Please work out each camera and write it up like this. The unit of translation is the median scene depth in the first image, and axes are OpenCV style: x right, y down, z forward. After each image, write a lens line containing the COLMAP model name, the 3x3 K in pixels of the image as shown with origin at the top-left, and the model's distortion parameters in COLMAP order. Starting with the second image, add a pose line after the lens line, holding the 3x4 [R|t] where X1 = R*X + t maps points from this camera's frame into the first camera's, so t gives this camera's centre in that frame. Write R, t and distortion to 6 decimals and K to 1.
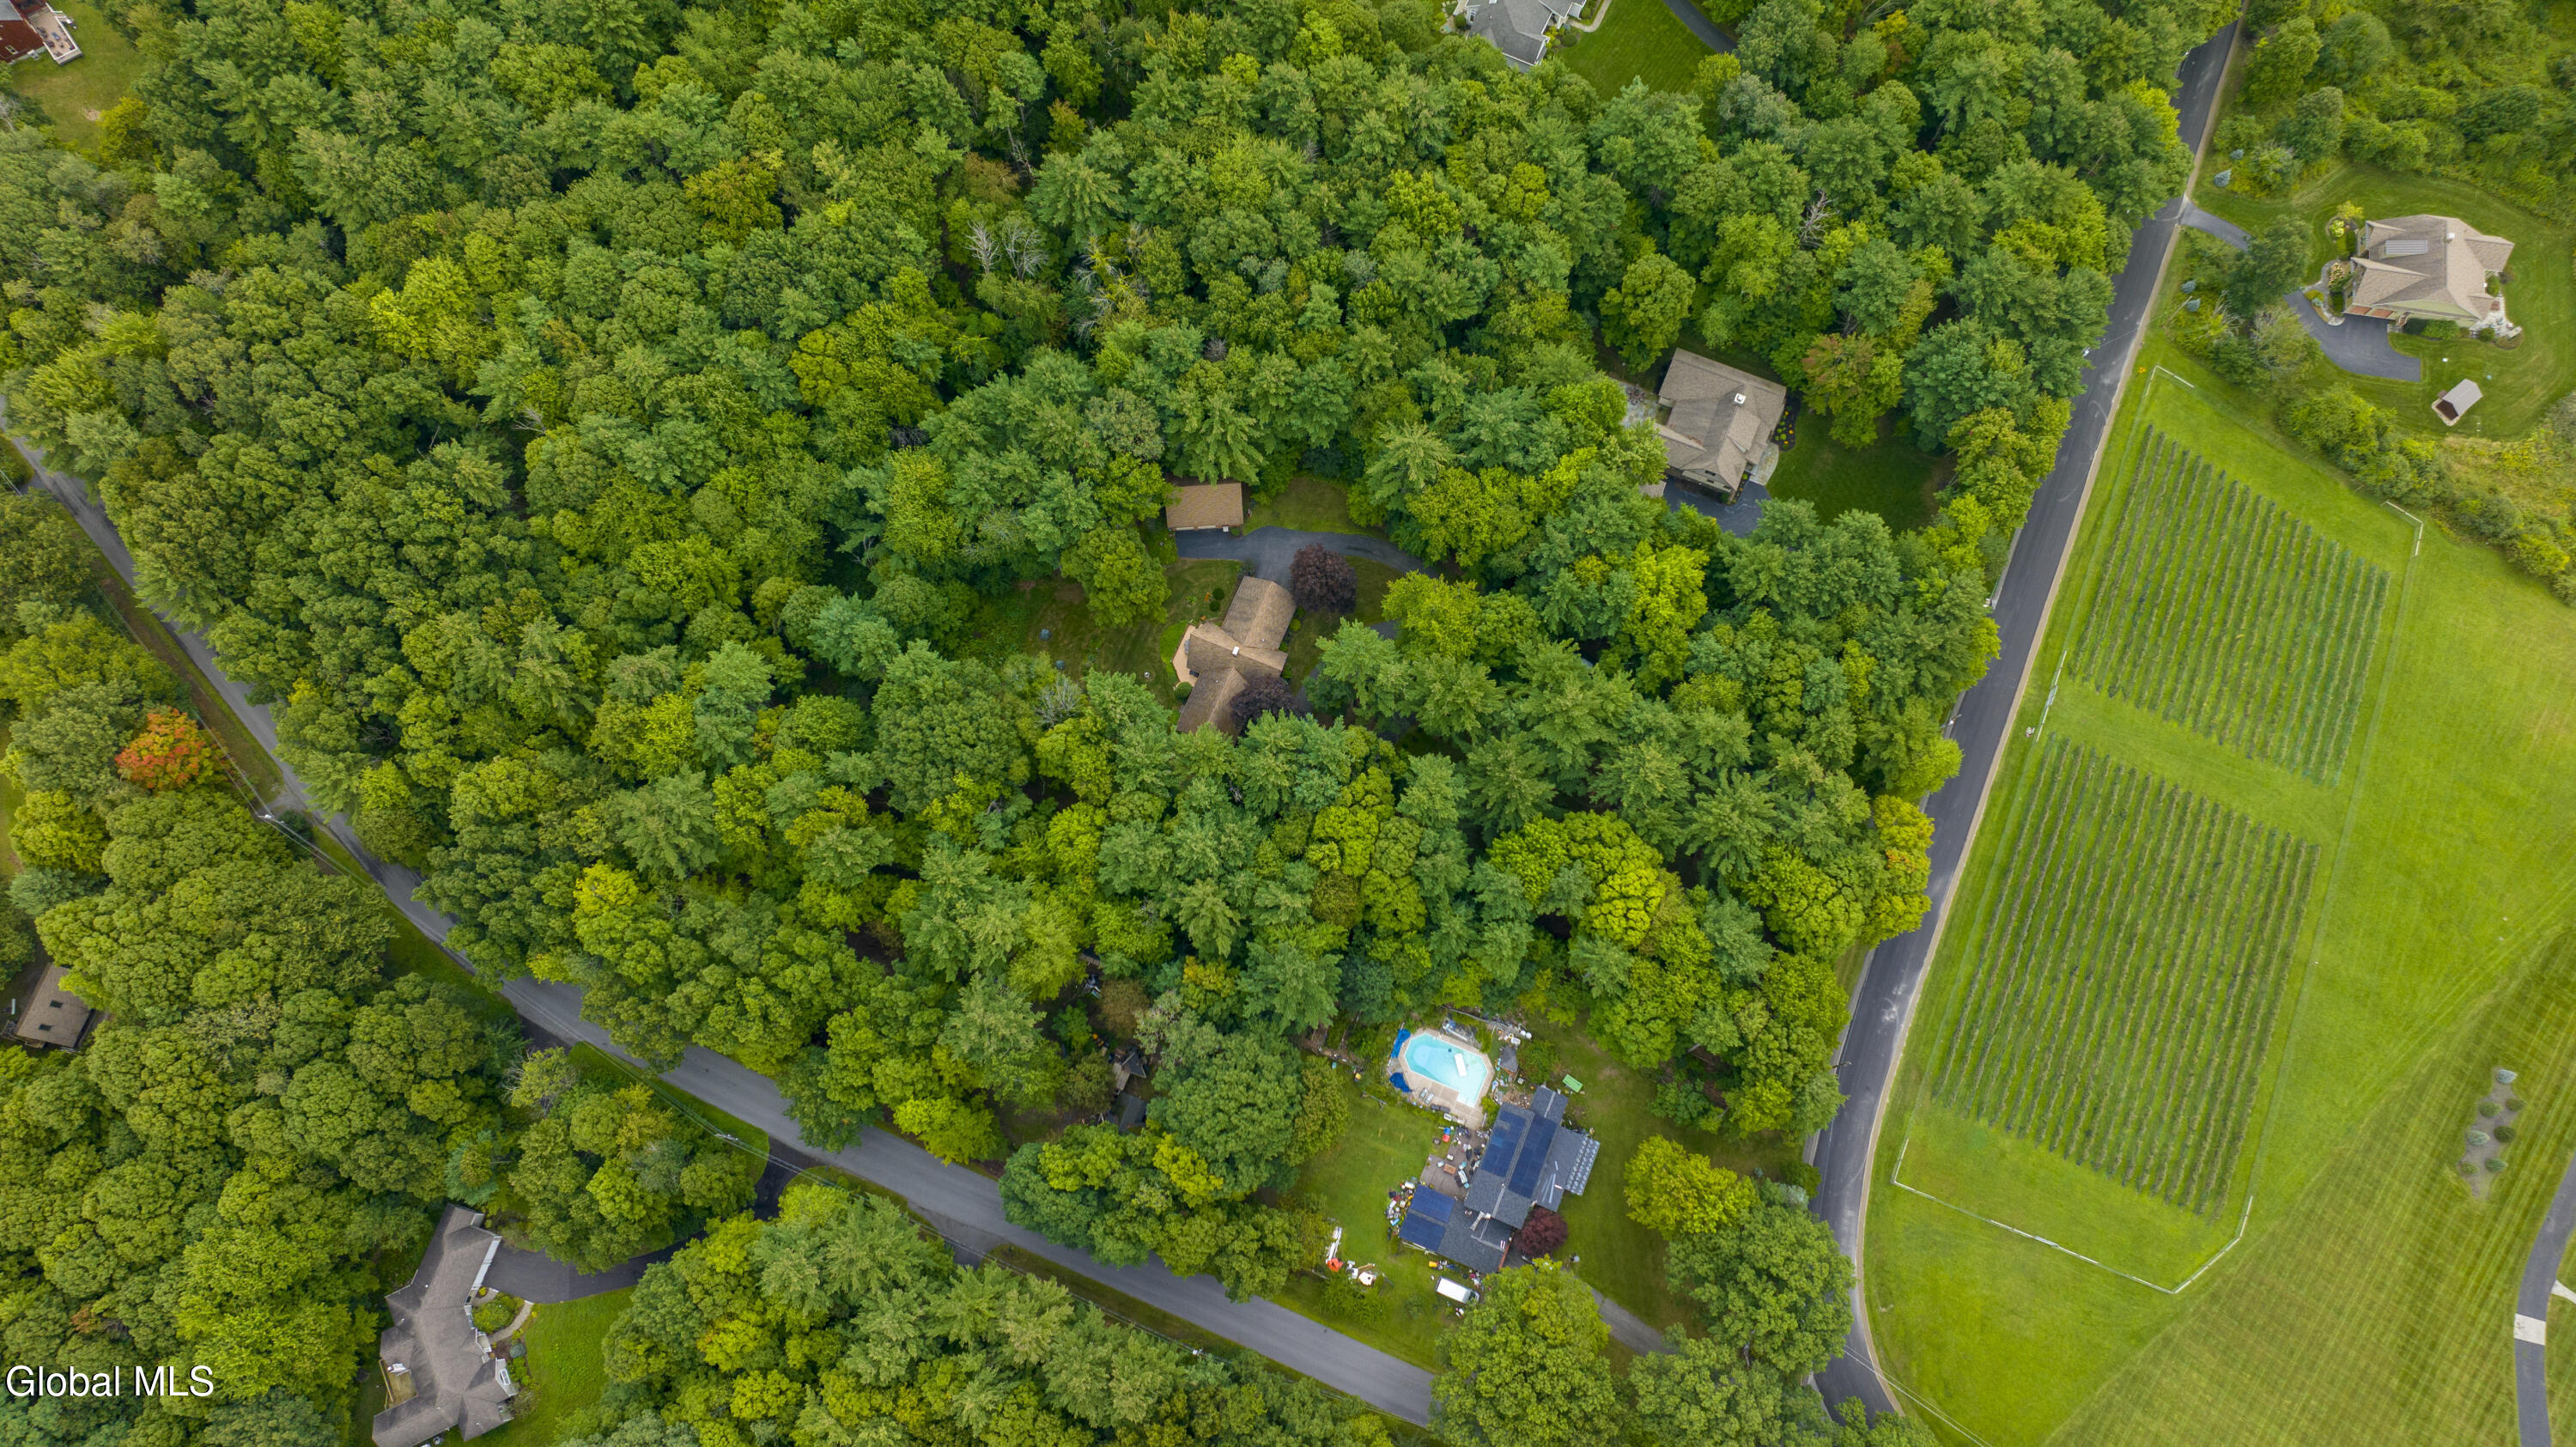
lens RADIAL K [[1810.4, 0, 1288.0], [0, 1810.4, 723.5], [0, 0, 1]] dist [-0.001648, -0.040511]
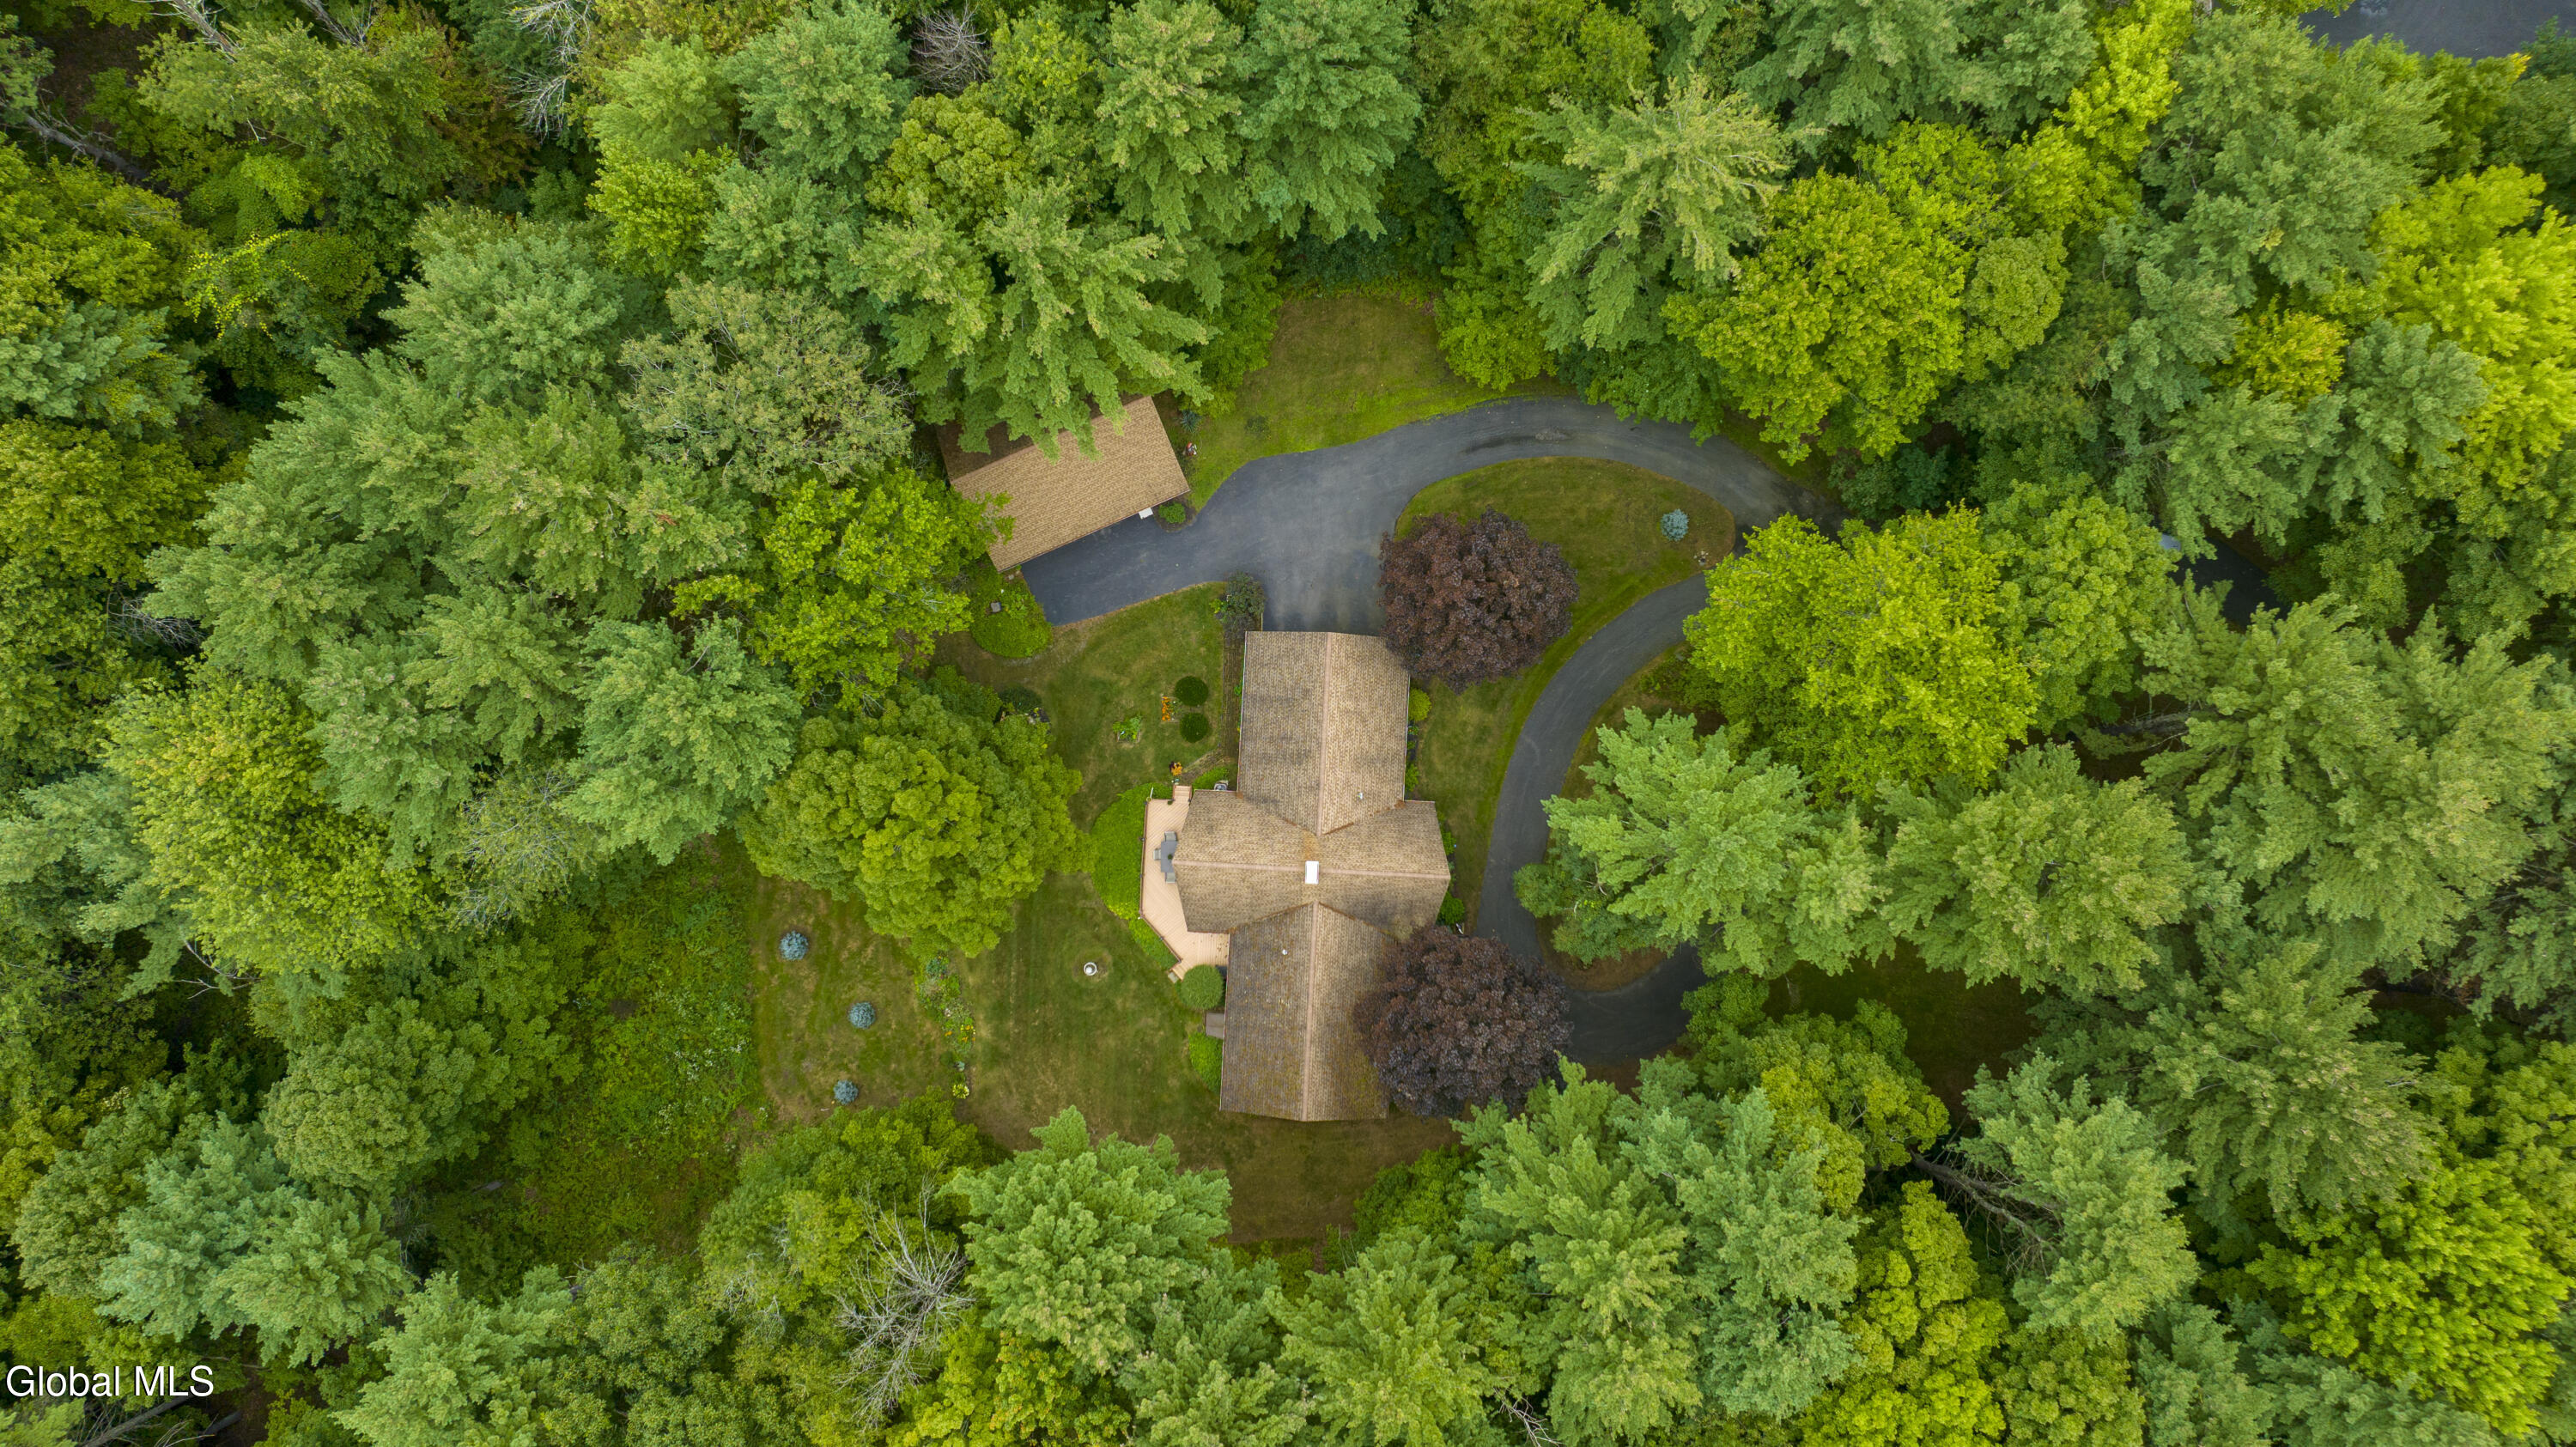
lens RADIAL K [[1810.4, 0, 1288.0], [0, 1810.4, 723.5], [0, 0, 1]] dist [-0.001648, -0.040511]
pose [[0.941180, -0.337675, 0.012455, -0.028448], [0.326823, 0.919058, 0.220272, -0.151498], [-0.085827, -0.203245, 0.975359, 0.677763]]
